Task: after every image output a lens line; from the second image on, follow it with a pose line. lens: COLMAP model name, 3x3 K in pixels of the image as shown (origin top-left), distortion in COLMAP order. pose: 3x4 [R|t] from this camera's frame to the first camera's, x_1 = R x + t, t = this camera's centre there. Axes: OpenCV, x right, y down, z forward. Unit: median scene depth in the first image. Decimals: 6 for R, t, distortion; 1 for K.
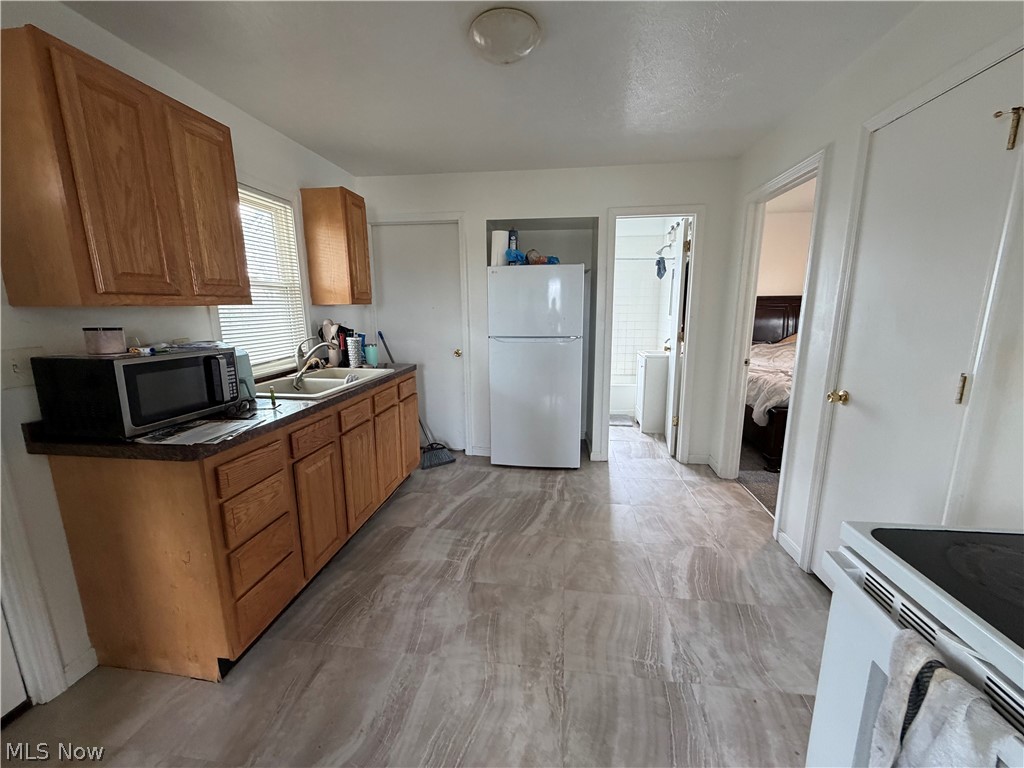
lens RADIAL K [[408.0, 0, 512.6], [0, 408.0, 381.8], [0, 0, 1]] dist [0.003371, 0.000243]
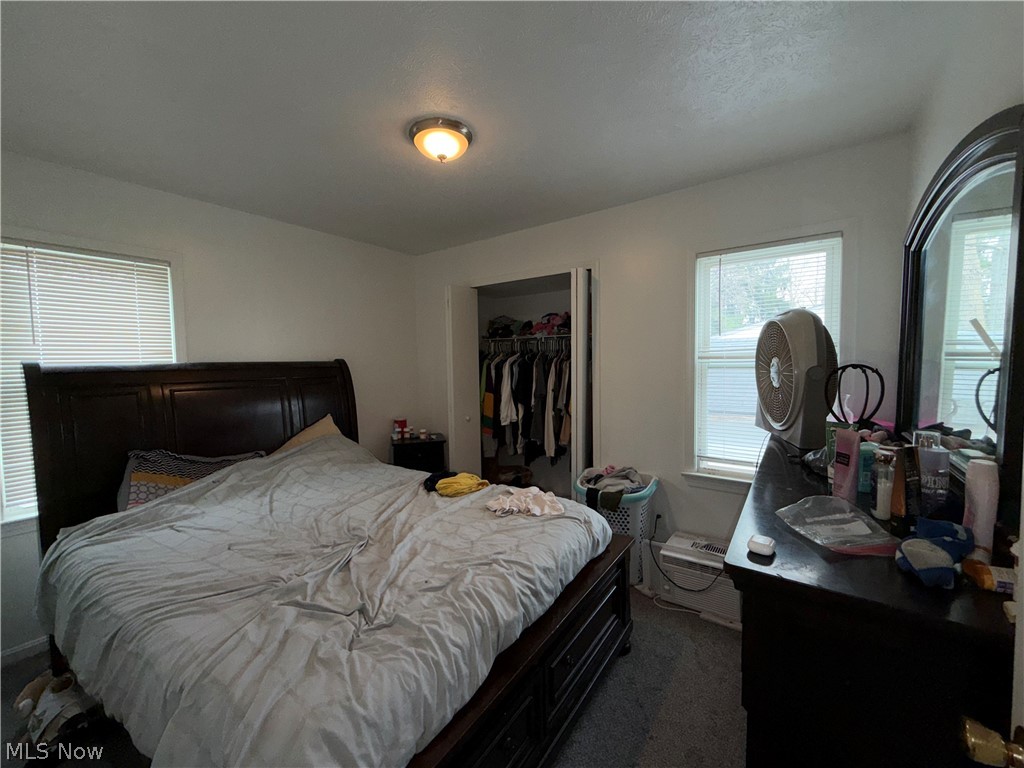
lens RADIAL K [[408.0, 0, 512.7], [0, 408.0, 386.2], [0, 0, 1]] dist [0.003371, 0.000243]
pose [[0.473303, -0.057897, 0.878995, 0.338080], [0.174293, 0.984266, -0.029019, -0.104758], [-0.863485, 0.166937, 0.475948, 0.481217]]
